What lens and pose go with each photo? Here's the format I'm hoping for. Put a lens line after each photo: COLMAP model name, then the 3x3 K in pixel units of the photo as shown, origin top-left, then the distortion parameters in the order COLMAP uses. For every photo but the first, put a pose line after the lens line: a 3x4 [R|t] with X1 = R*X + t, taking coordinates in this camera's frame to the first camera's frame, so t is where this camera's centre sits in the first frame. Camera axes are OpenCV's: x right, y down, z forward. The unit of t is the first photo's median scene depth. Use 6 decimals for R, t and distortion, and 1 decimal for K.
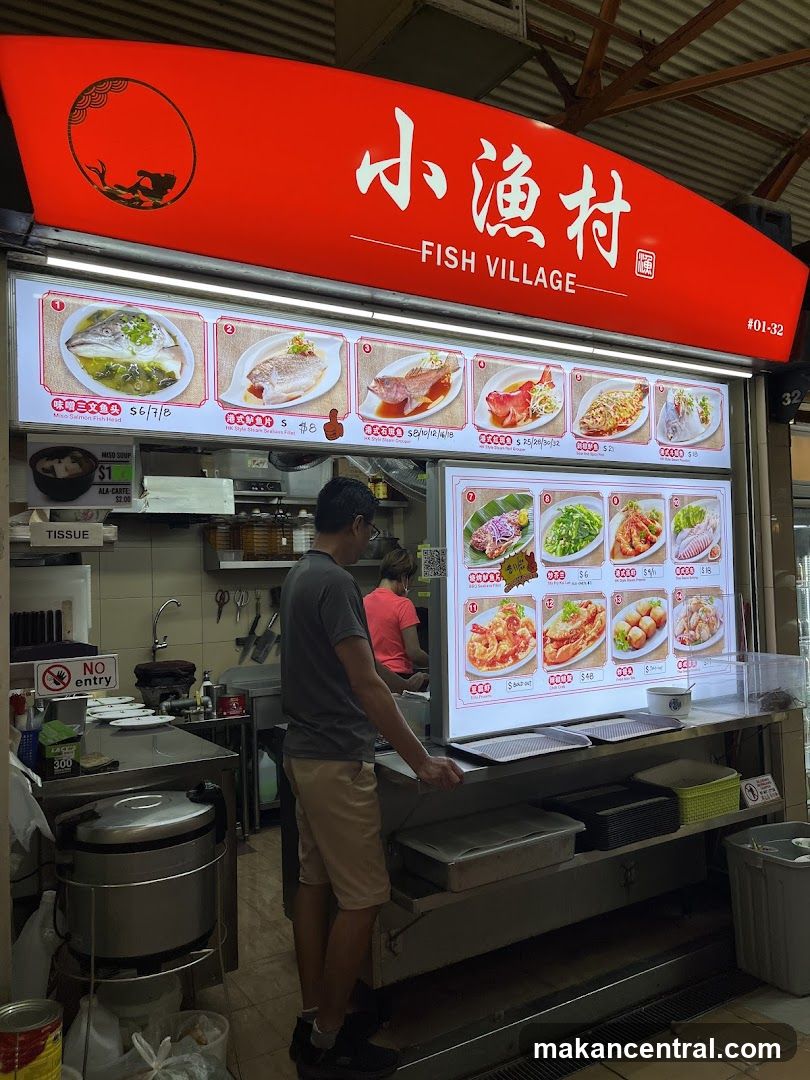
lens RADIAL K [[823.6, 0, 405.0], [0, 823.6, 540.0], [0, 0, 1]] dist [0.066336, -0.073502]
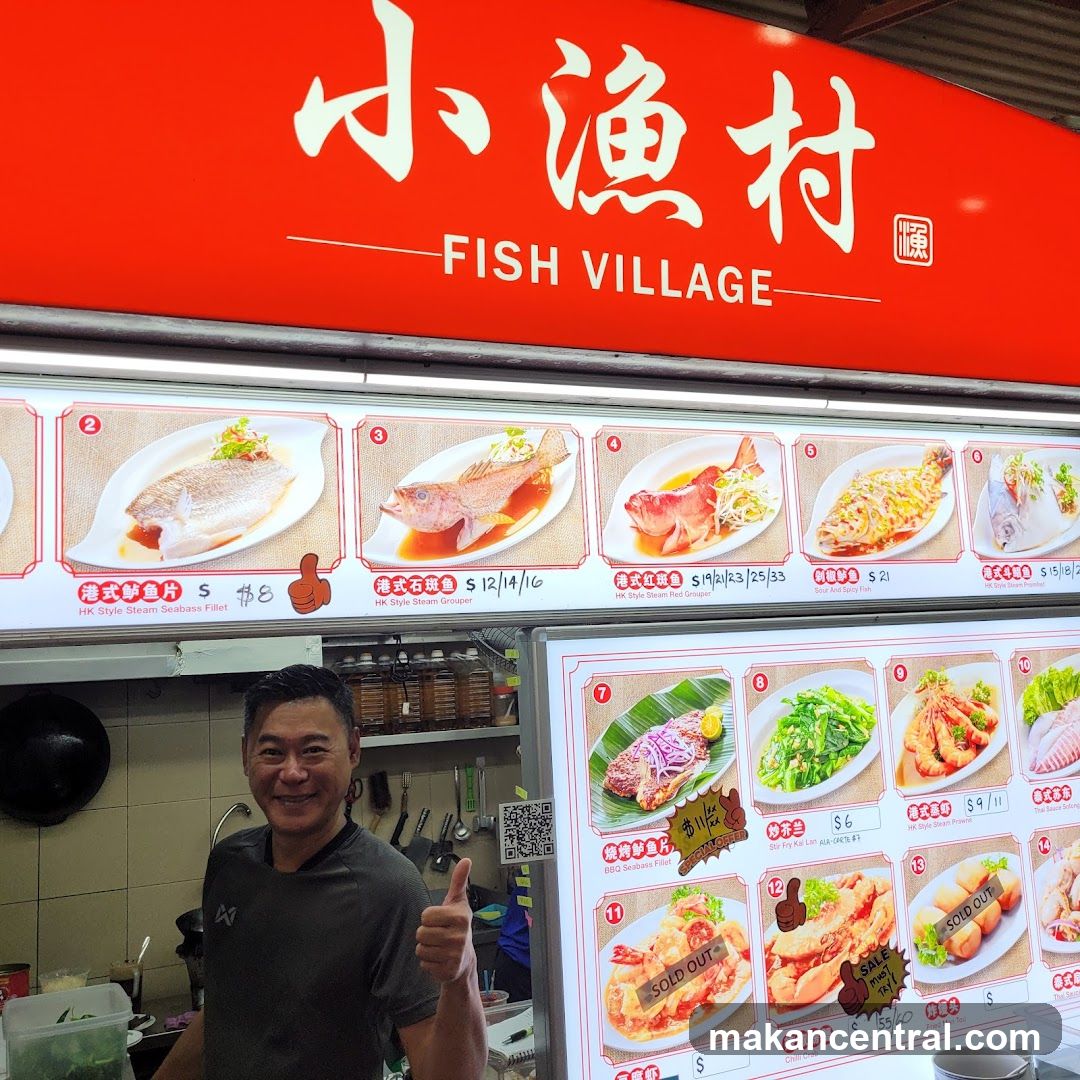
lens RADIAL K [[1080.5, 0, 541.1], [0, 1080.5, 519.6], [0, 0, 1]] dist [0.031523, 0.006501]
pose [[0.989517, -0.049072, -0.135820, 0.143628], [0.036668, 0.995049, -0.092369, -0.102568], [0.139681, 0.086421, 0.986418, 0.308187]]
